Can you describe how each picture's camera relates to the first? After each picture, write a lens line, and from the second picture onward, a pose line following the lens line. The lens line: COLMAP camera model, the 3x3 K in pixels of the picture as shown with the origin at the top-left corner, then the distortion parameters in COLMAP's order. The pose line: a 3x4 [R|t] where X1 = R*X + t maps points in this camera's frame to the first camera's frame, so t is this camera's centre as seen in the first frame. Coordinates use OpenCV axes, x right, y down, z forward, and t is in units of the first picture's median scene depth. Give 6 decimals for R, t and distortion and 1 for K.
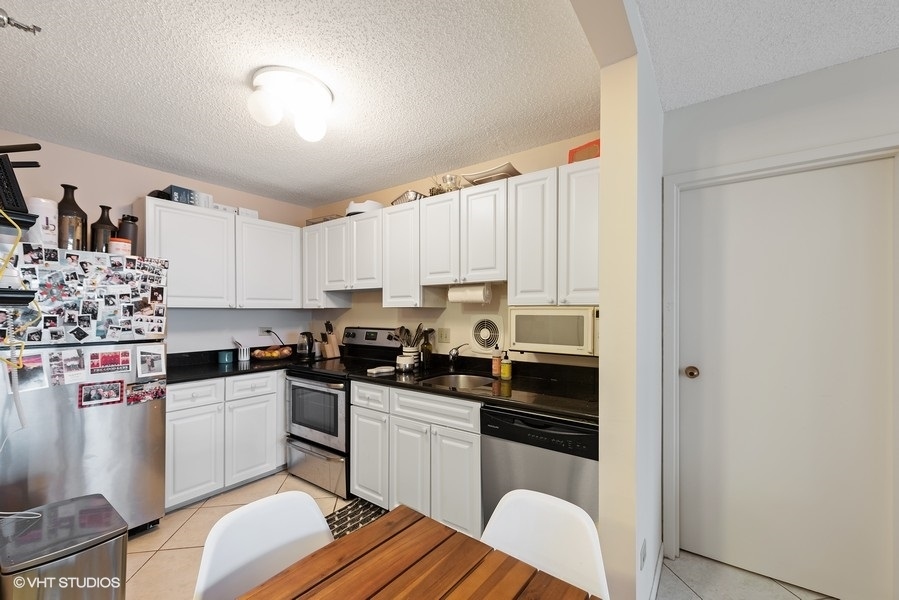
lens RADIAL K [[361.4, 0, 454.0], [0, 361.4, 314.9], [0, 0, 1]] dist [0.014506, -0.000060]
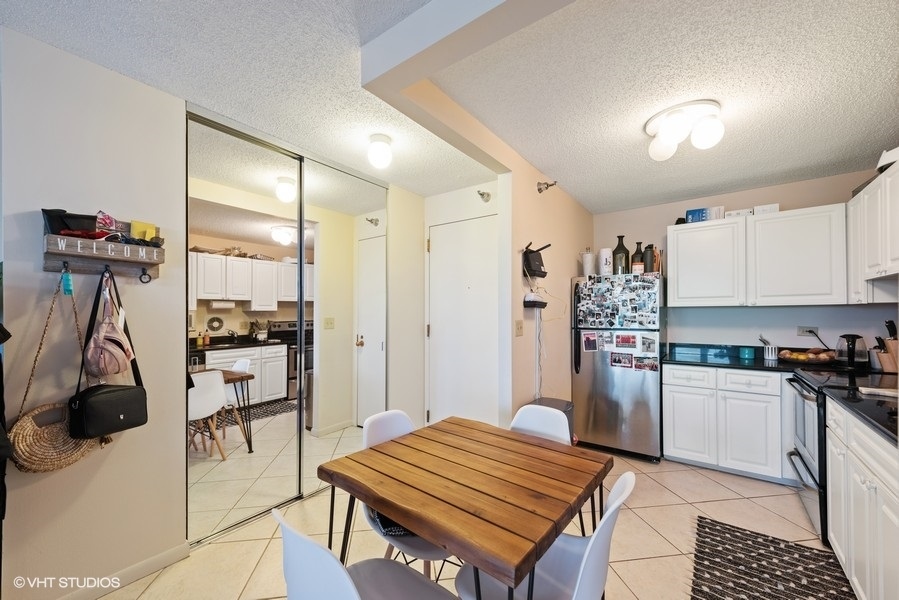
lens RADIAL K [[361.4, 0, 454.0], [0, 361.4, 314.9], [0, 0, 1]] dist [0.014506, -0.000060]
pose [[-0.009405, 0.002597, -0.999952, 0.631188], [-0.004178, 0.999988, 0.002636, 0.010569], [0.999947, 0.004202, -0.009394, 0.247077]]
